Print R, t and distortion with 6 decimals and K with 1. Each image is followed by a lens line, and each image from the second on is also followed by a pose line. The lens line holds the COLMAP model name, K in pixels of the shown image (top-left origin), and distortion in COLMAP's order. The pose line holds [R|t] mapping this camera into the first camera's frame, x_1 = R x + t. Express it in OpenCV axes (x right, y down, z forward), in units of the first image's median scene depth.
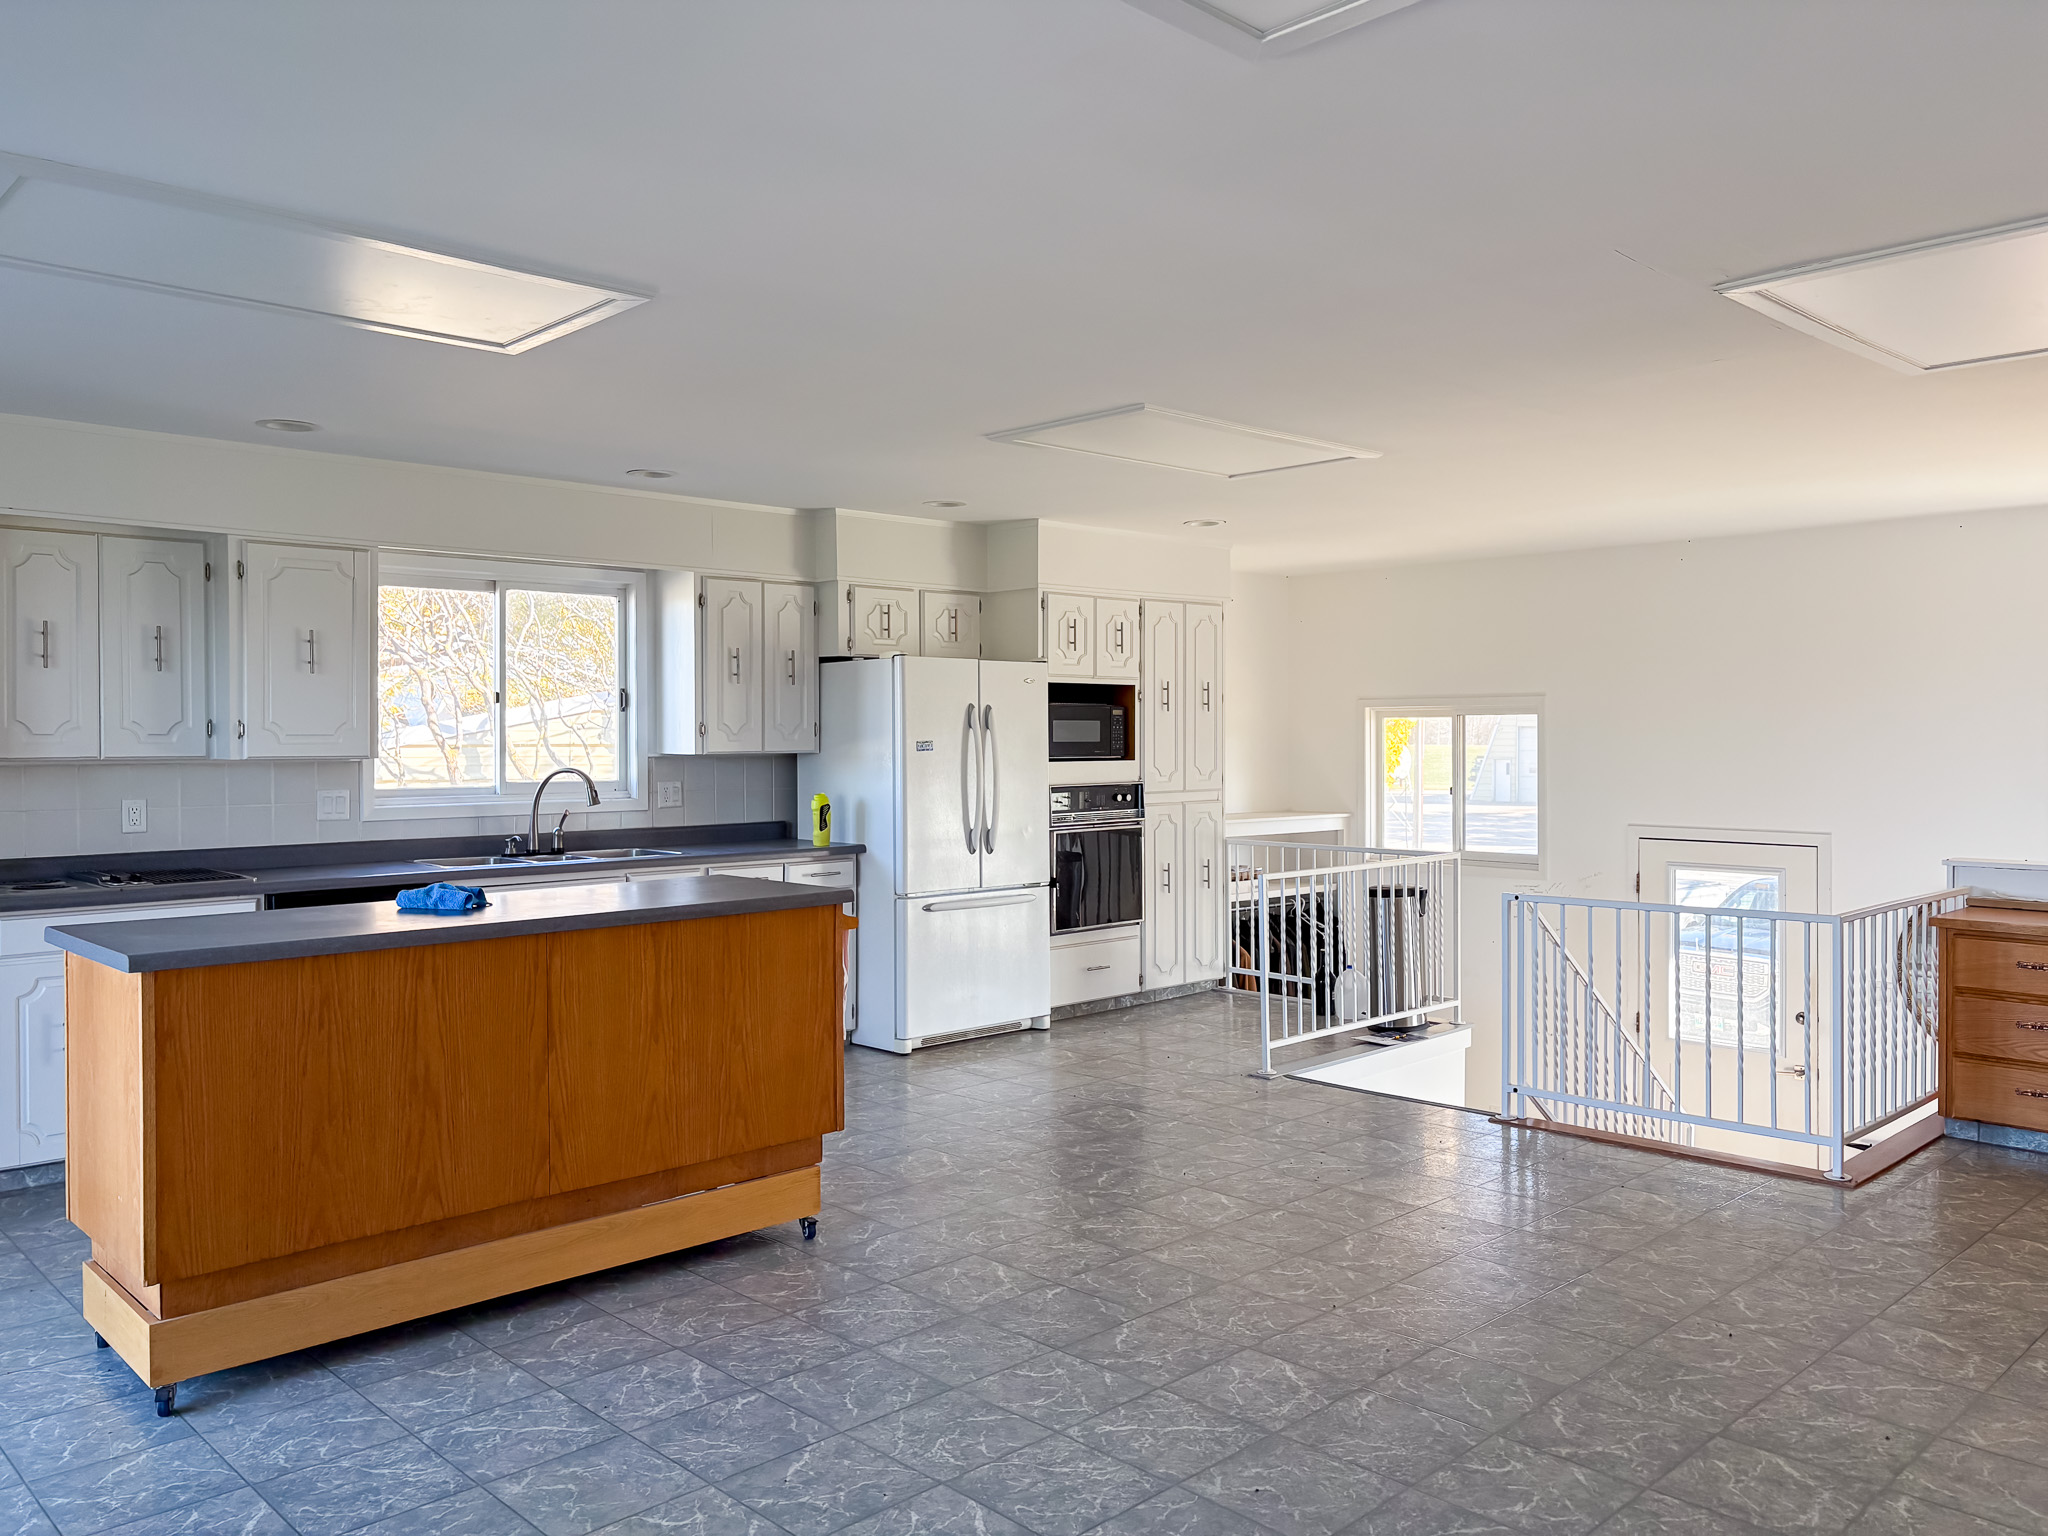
lens RADIAL K [[1552.3, 0, 1024.0], [0, 1552.3, 768.0], [0, 0, 1]] dist [0.007227, 0.006610]
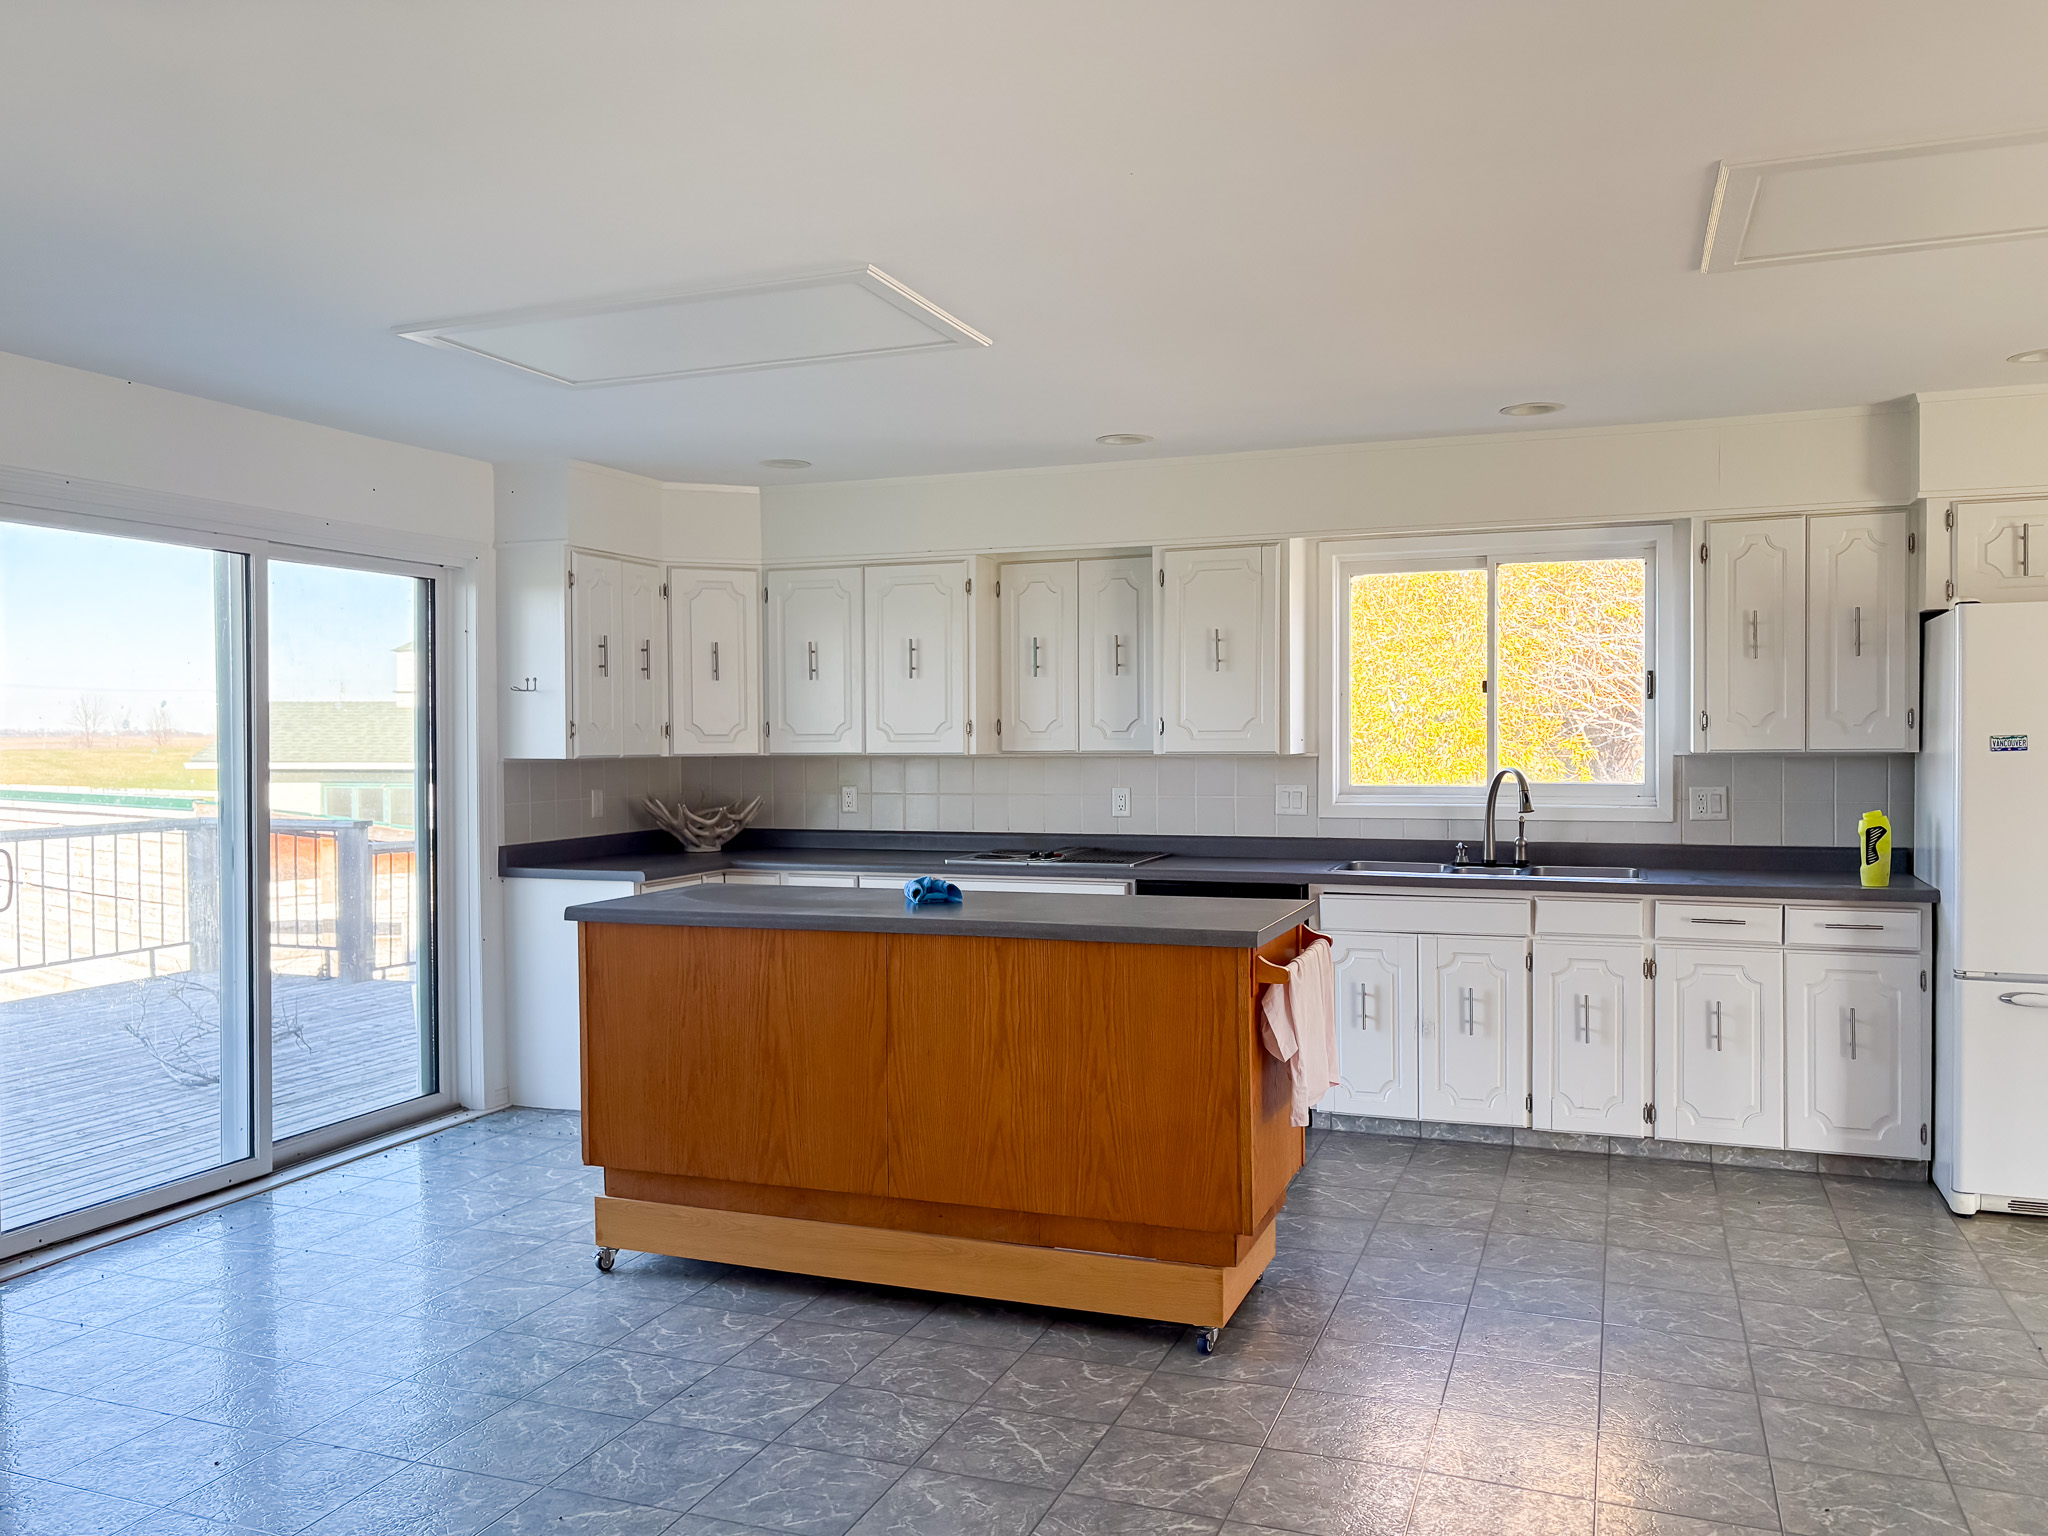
lens RADIAL K [[1606.2, 0, 1020.3], [0, 1606.2, 755.7], [0, 0, 1]] dist [-0.000627, 0.032161]
pose [[0.426704, 0.010647, -0.904328, 0.476962], [-0.011462, 0.999914, 0.006365, -0.010862], [0.904319, 0.007650, 0.426790, 0.459973]]
